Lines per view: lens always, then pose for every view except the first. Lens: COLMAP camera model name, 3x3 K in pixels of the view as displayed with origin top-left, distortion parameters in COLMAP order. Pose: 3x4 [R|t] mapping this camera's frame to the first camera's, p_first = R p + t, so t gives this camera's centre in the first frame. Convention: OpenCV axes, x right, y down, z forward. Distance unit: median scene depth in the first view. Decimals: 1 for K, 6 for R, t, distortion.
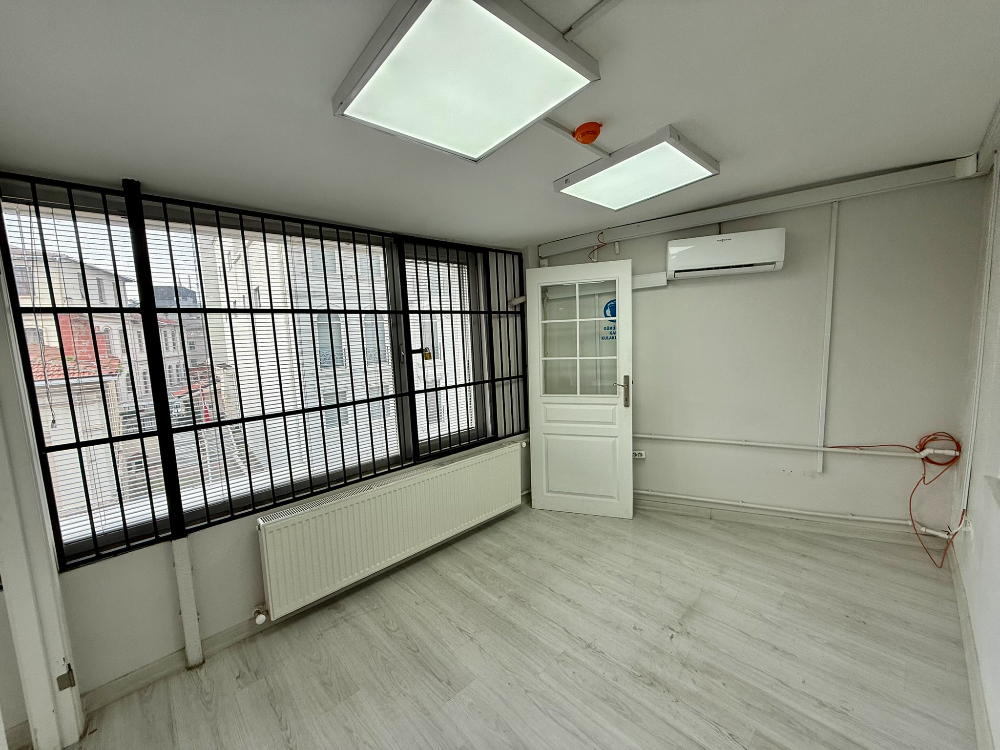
lens RADIAL K [[396.6, 0, 510.6], [0, 396.6, 373.8], [0, 0, 1]] dist [-0.000962, 0.000864]
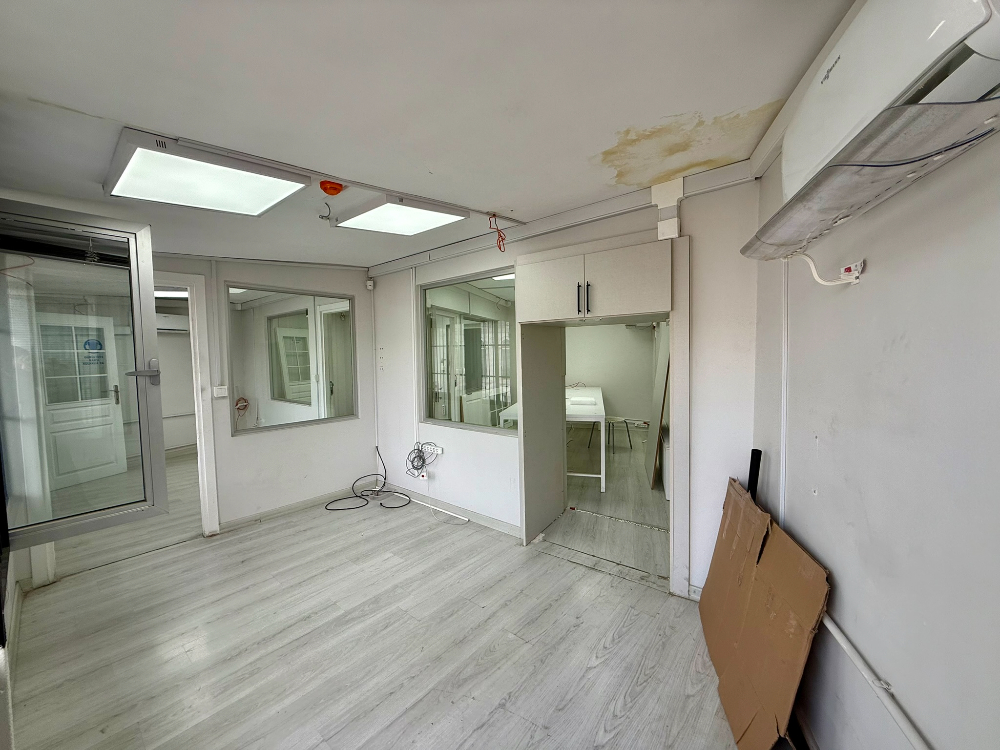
lens RADIAL K [[396.6, 0, 494.0], [0, 396.6, 377.7], [0, 0, 1]] dist [-0.000962, 0.000864]
pose [[-0.092658, -0.011658, 0.995630, -0.976434], [0.125085, 0.991873, 0.023255, 0.085286], [-0.987810, 0.126693, -0.090447, -0.272157]]
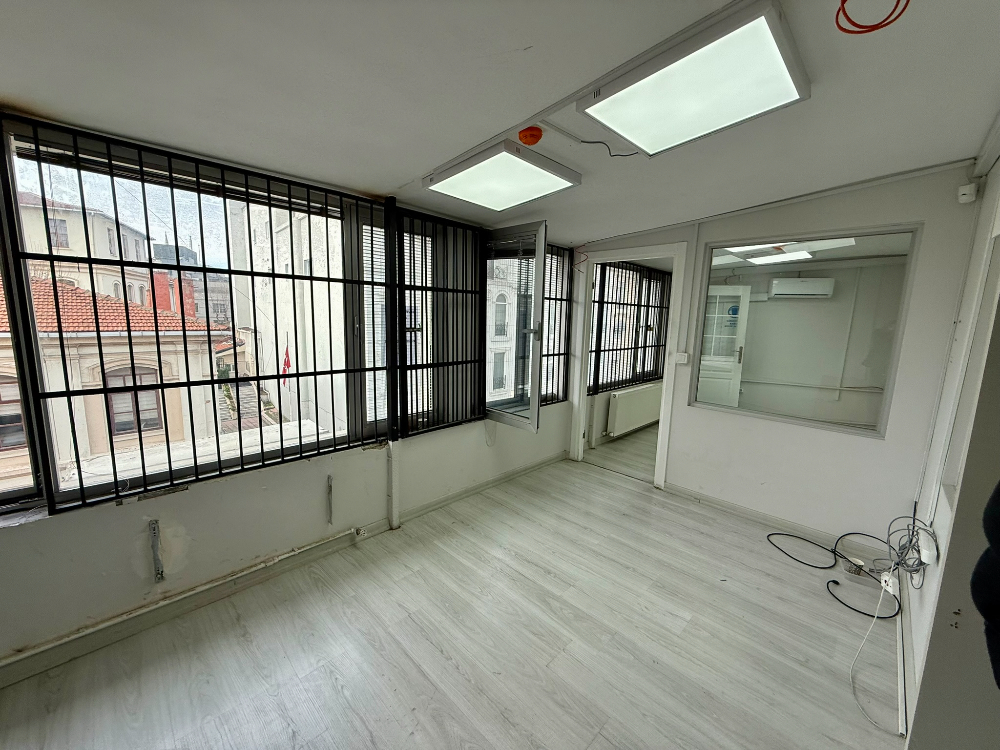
lens RADIAL K [[396.6, 0, 508.6], [0, 396.6, 378.8], [0, 0, 1]] dist [-0.000962, 0.000864]
pose [[0.996691, 0.066753, 0.046372, -0.574502], [-0.069213, 0.996158, 0.053648, 0.085072], [-0.042613, -0.056680, 0.997483, -0.545079]]
